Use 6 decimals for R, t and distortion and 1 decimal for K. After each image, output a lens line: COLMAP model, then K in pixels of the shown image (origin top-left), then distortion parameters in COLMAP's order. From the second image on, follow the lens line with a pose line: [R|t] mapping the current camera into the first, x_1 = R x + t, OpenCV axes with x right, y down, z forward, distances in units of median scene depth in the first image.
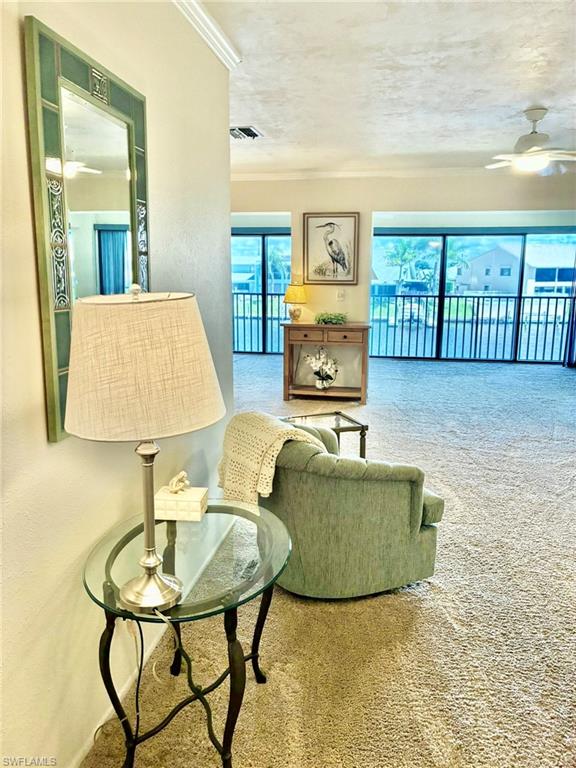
lens RADIAL K [[580.9, 0, 287.4], [0, 580.9, 392.4], [0, 0, 1]] dist [0.046387, -0.071697]
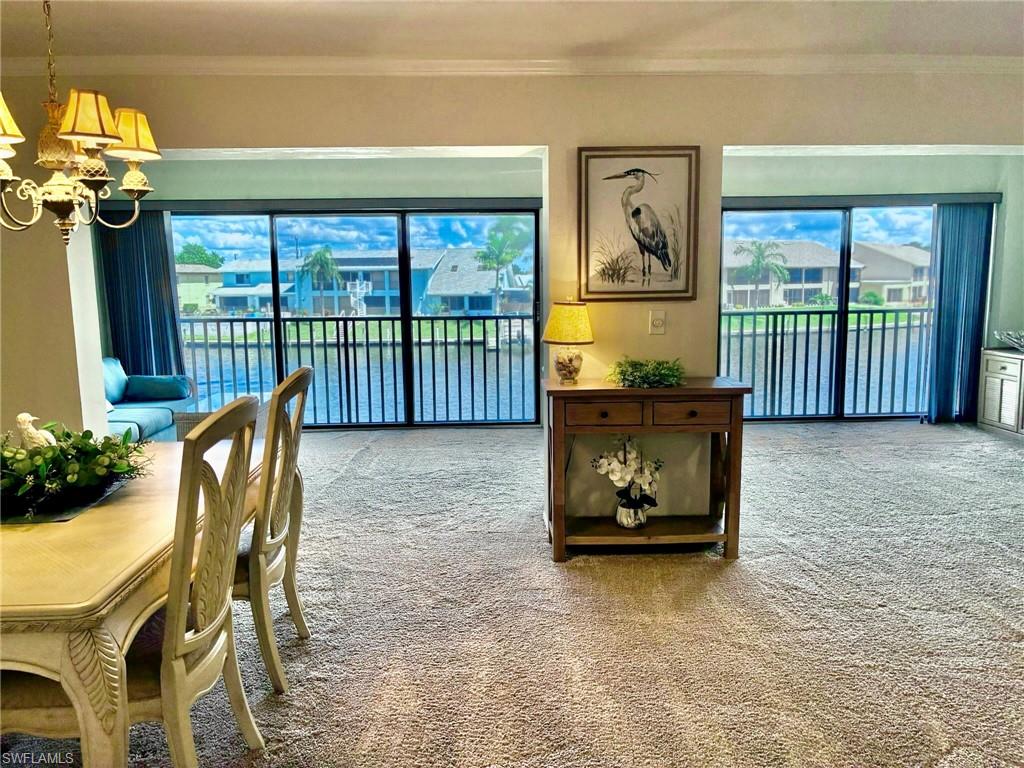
lens RADIAL K [[773.4, 0, 512.0], [0, 773.4, 384.0], [0, 0, 1]] dist [0.047424, -0.071690]
pose [[0.974845, -0.049165, 0.217393, -0.161580], [0.064186, 0.995974, -0.062578, -0.086124], [-0.213441, 0.074957, 0.974076, 0.422416]]
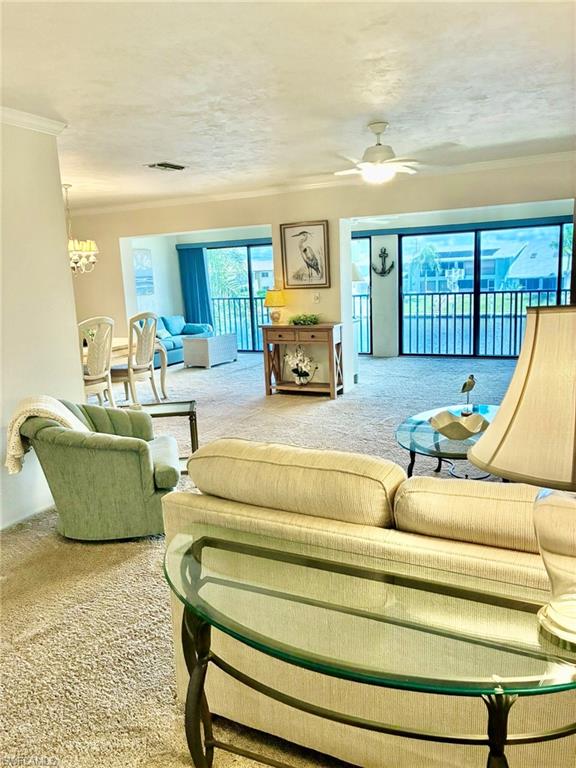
lens RADIAL K [[580.0, 0, 288.0], [0, 580.0, 384.0], [0, 0, 1]] dist [0.047424, -0.071690]
pose [[0.961183, 0.003400, -0.275892, 0.338466], [-0.007569, 0.999873, -0.014049, 0.008232], [0.275809, 0.015592, 0.961086, -0.044512]]
